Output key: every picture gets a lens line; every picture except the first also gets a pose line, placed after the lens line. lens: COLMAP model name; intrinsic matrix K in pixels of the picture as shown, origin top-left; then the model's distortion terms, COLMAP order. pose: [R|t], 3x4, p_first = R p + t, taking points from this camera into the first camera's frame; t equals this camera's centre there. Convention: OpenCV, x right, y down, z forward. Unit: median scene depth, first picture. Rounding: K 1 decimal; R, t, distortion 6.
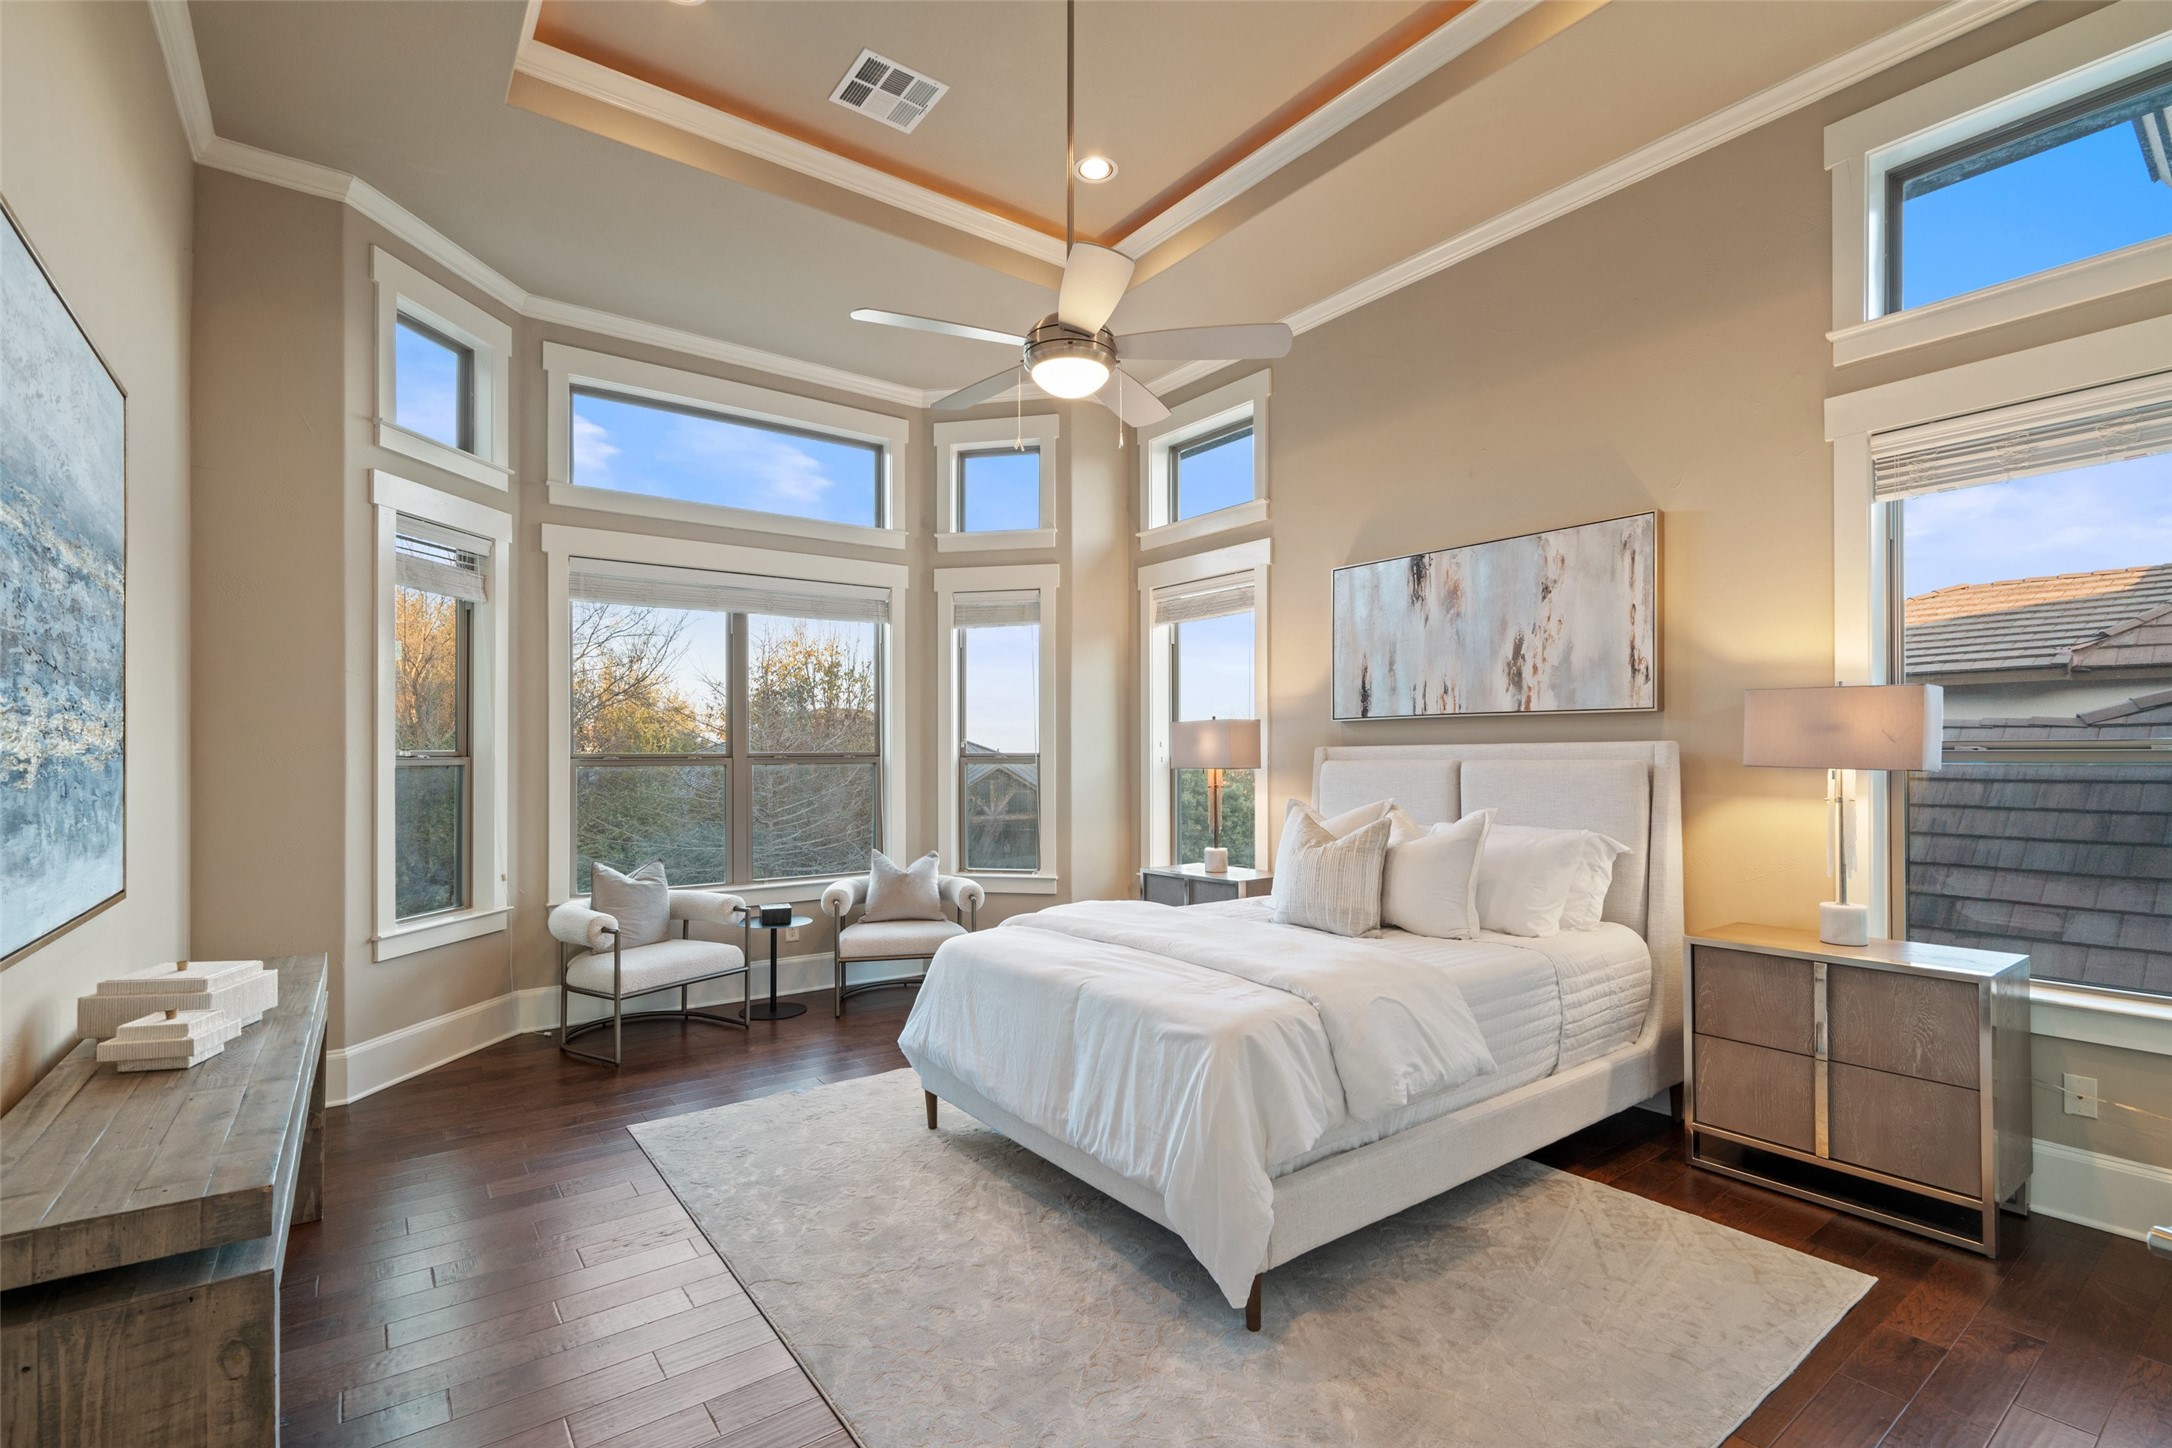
lens RADIAL K [[988.0, 0, 1117.2], [0, 988.0, 783.3], [0, 0, 1]] dist [0.010450, 0.000922]
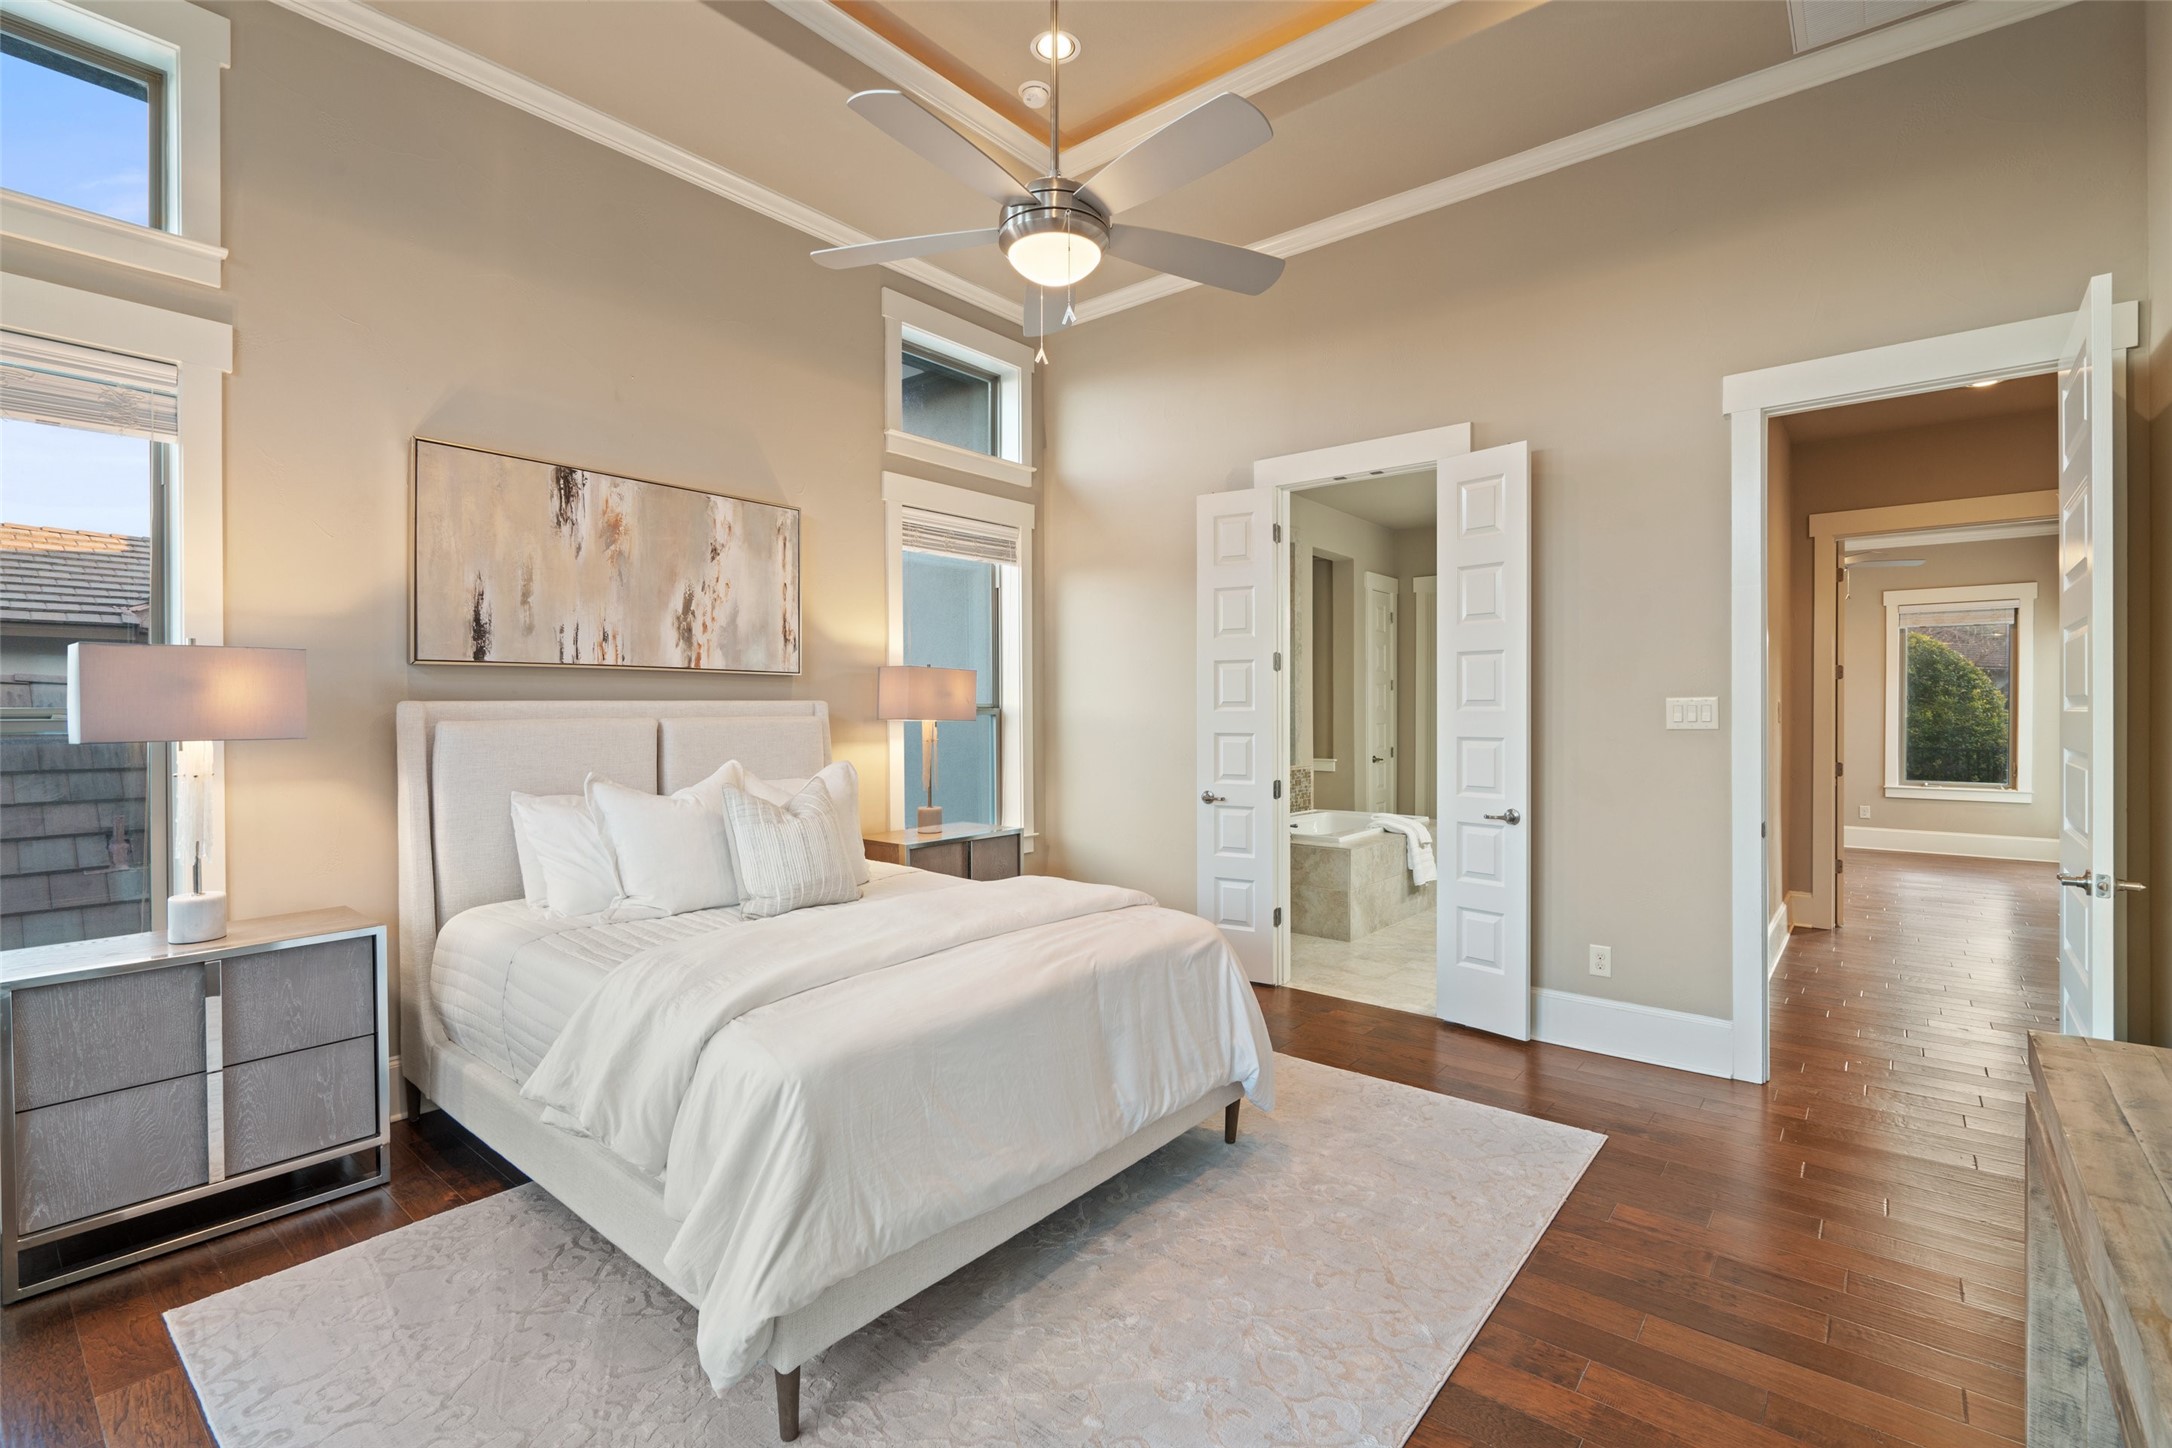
lens RADIAL K [[988.0, 0, 1085.5], [0, 988.0, 718.7], [0, 0, 1]] dist [0.010450, 0.000922]
pose [[-0.229393, 0.001955, 0.973332, -0.635965], [0.042851, 0.999049, 0.008093, -0.014089], [-0.972390, 0.043565, -0.229259, 0.852132]]
